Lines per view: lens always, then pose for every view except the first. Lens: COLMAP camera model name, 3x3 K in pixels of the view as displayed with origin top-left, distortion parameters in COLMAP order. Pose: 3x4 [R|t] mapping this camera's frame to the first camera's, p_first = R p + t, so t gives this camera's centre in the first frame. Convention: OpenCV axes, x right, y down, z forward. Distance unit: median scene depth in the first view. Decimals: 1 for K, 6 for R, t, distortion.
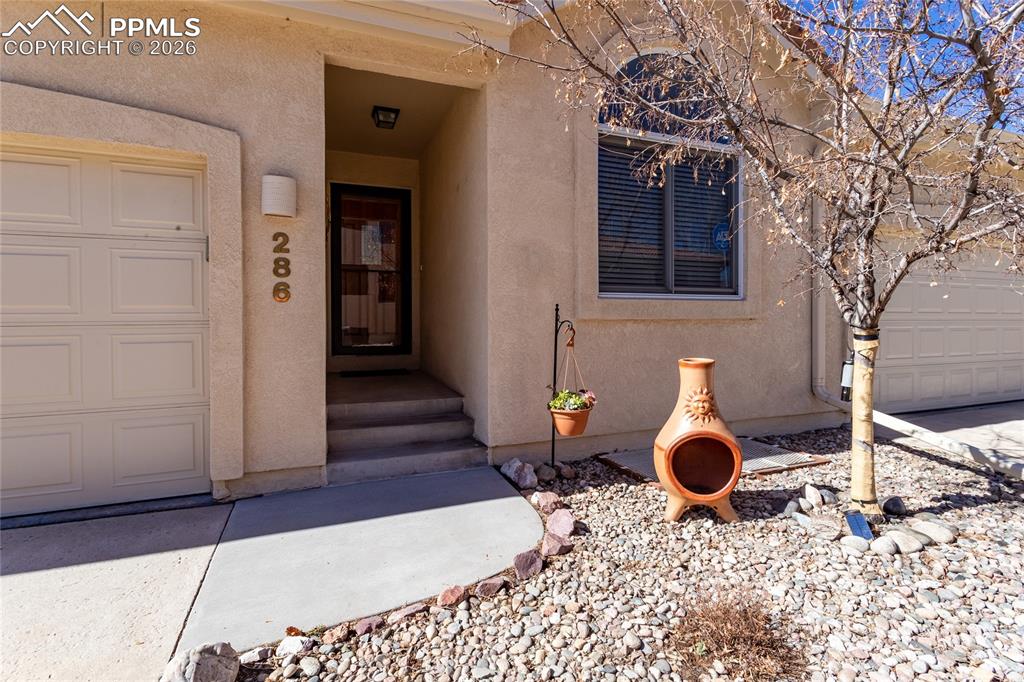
lens RADIAL K [[509.7, 0, 514.9], [0, 509.7, 318.0], [0, 0, 1]] dist [-0.017979, -0.000022]
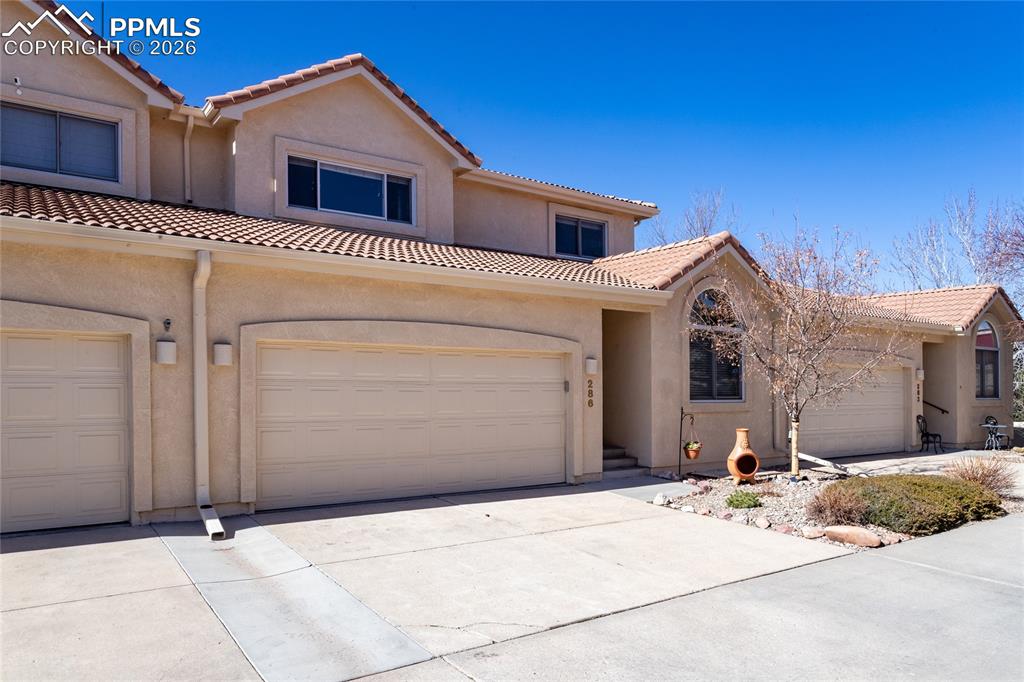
lens RADIAL K [[689.4, 0, 512.0], [0, 689.4, 341.0], [0, 0, 1]] dist [0.001882, 0.000346]
pose [[0.978764, 0.023125, 0.203681, -1.511958], [-0.010587, 0.997993, -0.062437, -0.138450], [-0.204716, 0.058955, 0.977044, -2.256081]]
